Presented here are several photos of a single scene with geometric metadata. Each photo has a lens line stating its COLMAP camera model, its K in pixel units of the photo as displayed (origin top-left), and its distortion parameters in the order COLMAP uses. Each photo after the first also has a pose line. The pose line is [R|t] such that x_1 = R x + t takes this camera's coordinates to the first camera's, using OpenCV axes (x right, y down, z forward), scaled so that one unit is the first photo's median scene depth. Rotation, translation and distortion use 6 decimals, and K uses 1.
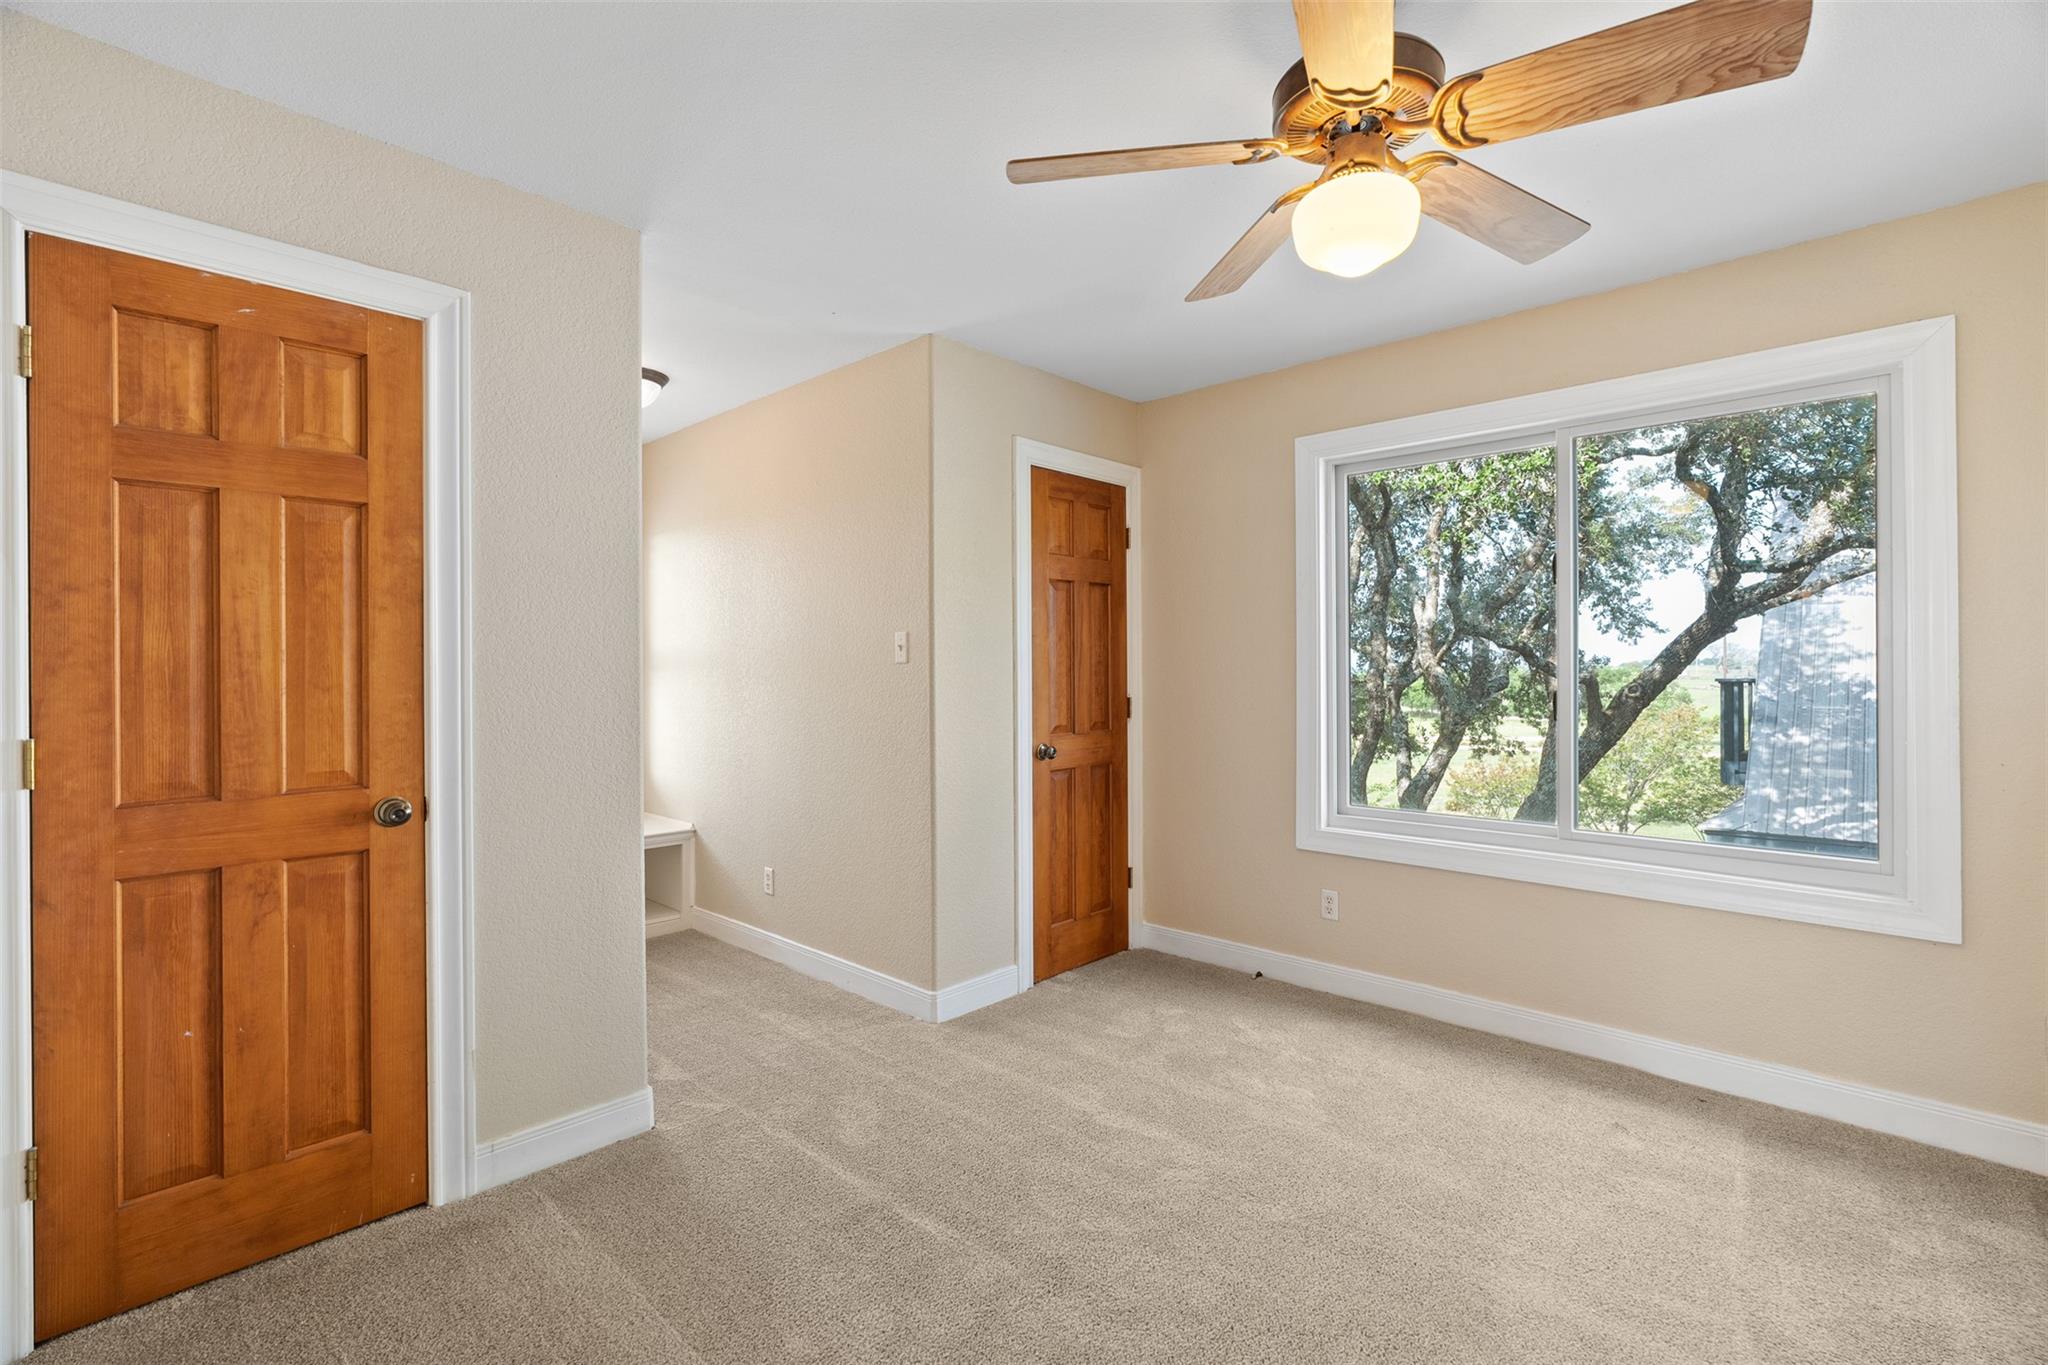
lens RADIAL K [[923.8, 0, 1020.7], [0, 923.8, 667.3], [0, 0, 1]] dist [0.001311, 0.000495]
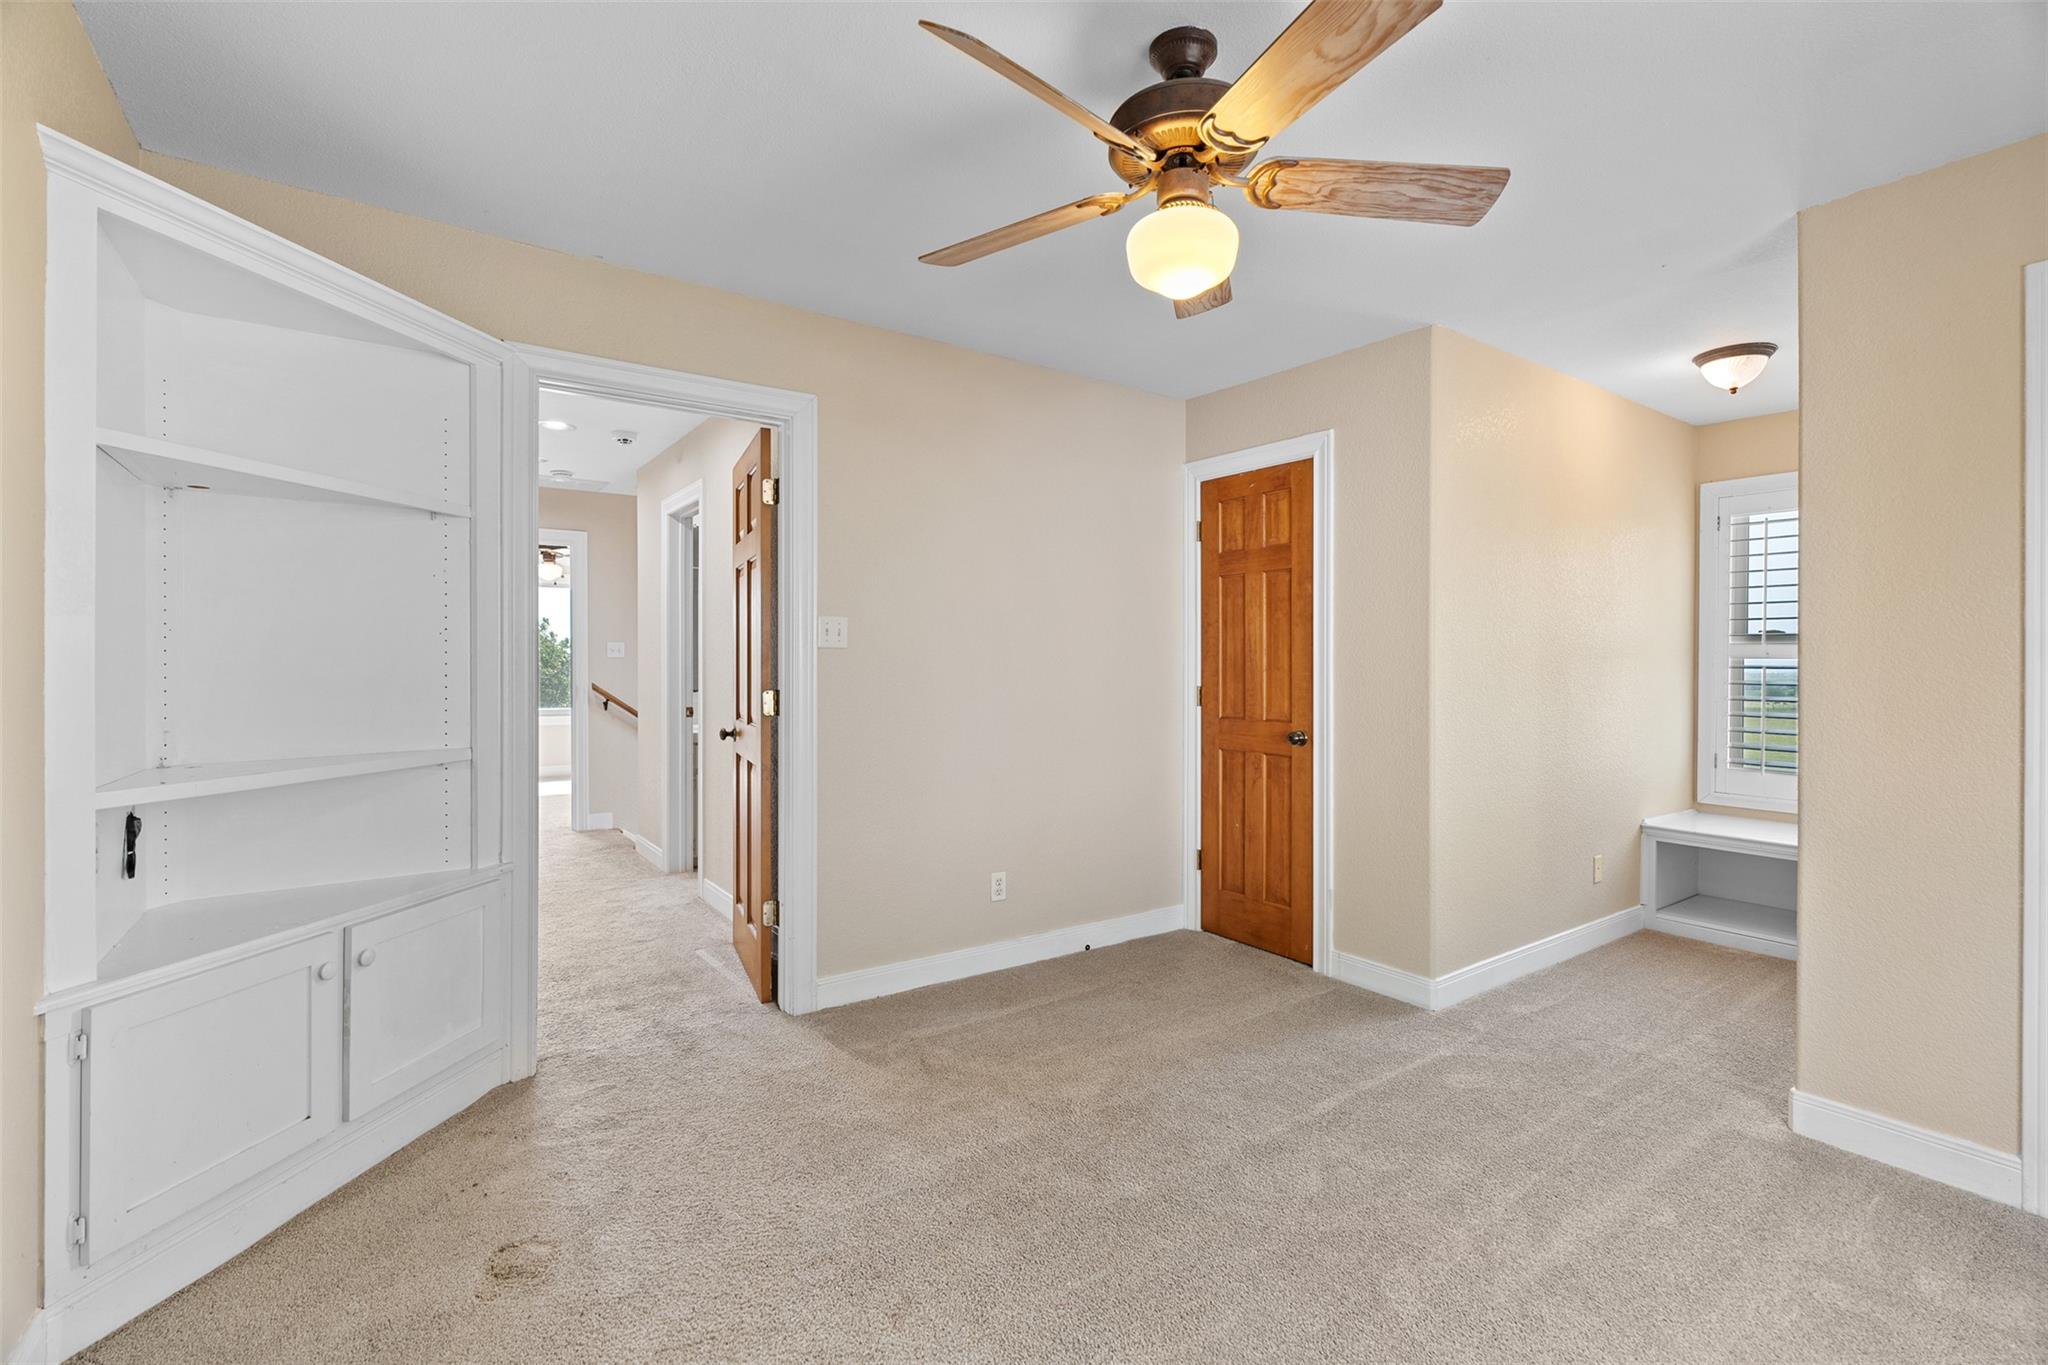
lens RADIAL K [[923.8, 0, 1020.7], [0, 923.8, 667.3], [0, 0, 1]] dist [0.001311, 0.000495]
pose [[-0.195288, 0.009833, -0.980697, 1.229695], [-0.001183, 0.999947, 0.010262, 0.001356], [0.980745, 0.003164, -0.195266, 0.850507]]
